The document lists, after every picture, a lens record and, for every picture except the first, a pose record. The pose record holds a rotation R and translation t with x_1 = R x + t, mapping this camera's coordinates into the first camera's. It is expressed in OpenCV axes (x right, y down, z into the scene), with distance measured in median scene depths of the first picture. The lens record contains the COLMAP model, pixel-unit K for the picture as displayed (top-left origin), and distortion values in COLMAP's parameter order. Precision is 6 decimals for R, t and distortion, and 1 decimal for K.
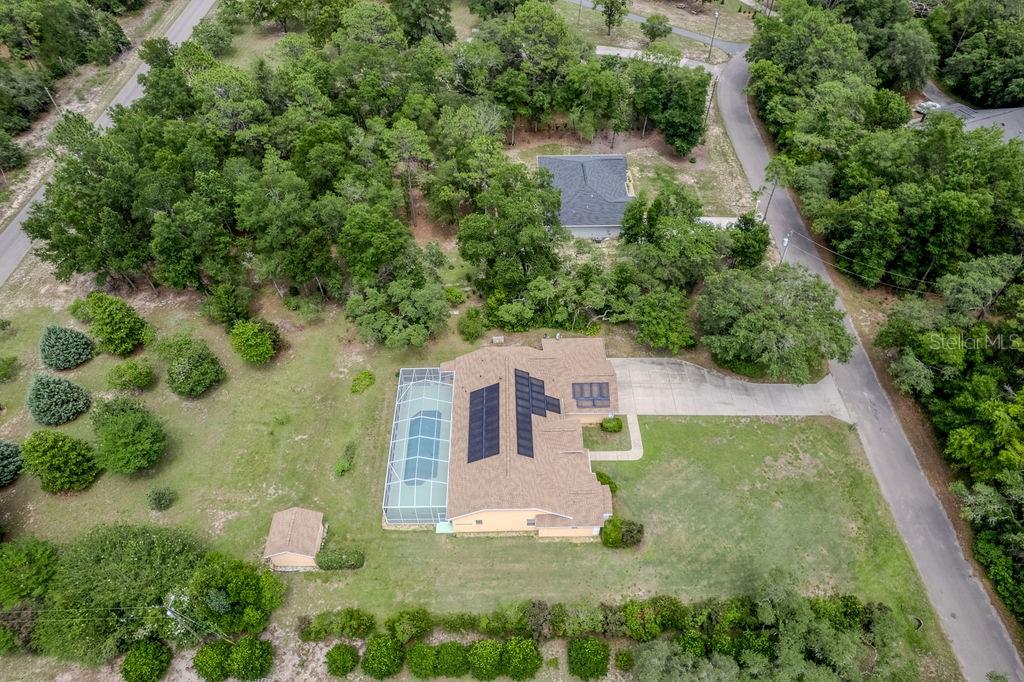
lens RADIAL K [[655.3, 0, 513.7], [0, 655.3, 353.0], [0, 0, 1]] dist [-0.078849, 0.071048]
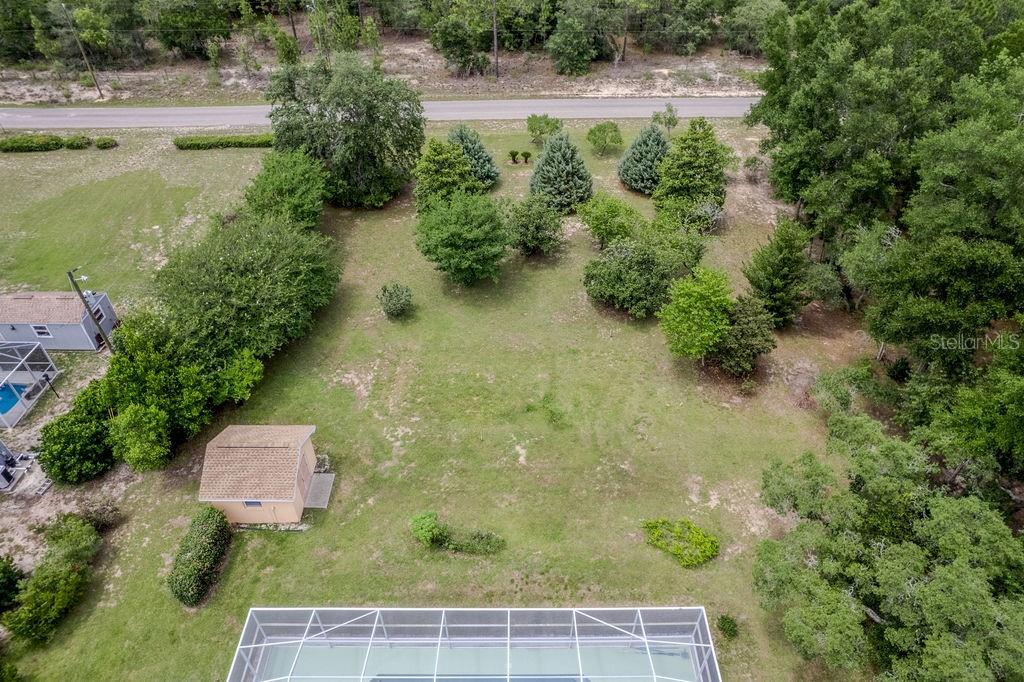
lens RADIAL K [[655.3, 0, 513.7], [0, 655.3, 353.0], [0, 0, 1]] dist [-0.078849, 0.071048]
pose [[-0.012413, 0.649326, -0.760409, 0.000043], [-0.731597, 0.512496, 0.449571, -0.124939], [0.681625, 0.561893, 0.468683, 0.703280]]
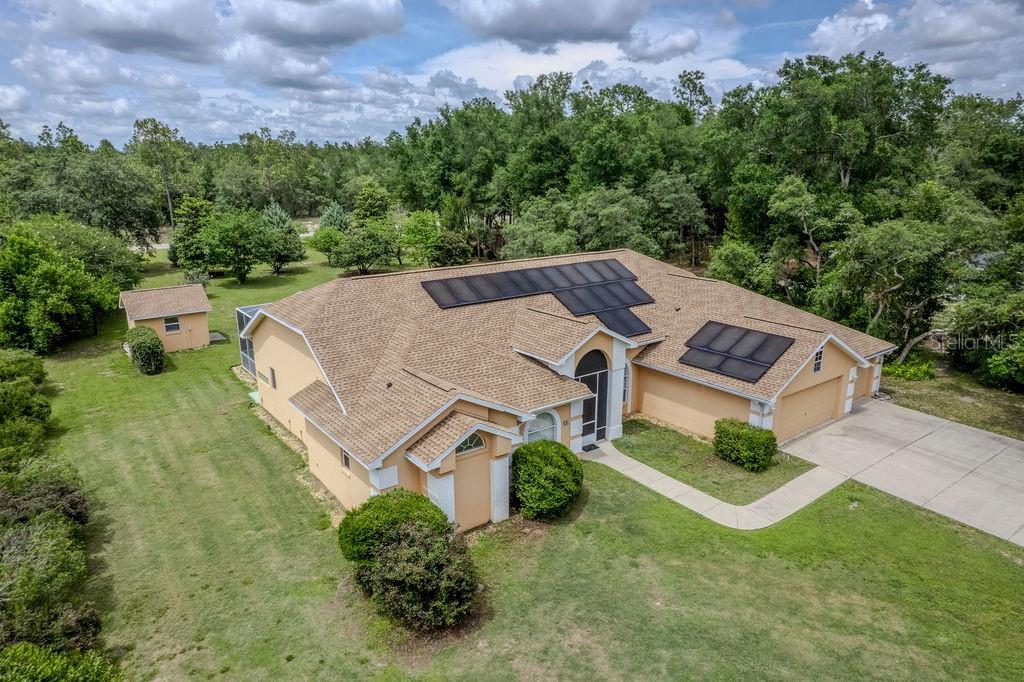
lens RADIAL K [[655.3, 0, 513.7], [0, 655.3, 353.0], [0, 0, 1]] dist [-0.078849, 0.071048]
pose [[0.584311, 0.221476, -0.780723, 0.320712], [-0.593437, 0.772819, -0.224907, 0.212180], [0.553546, 0.594726, 0.582999, 0.702473]]
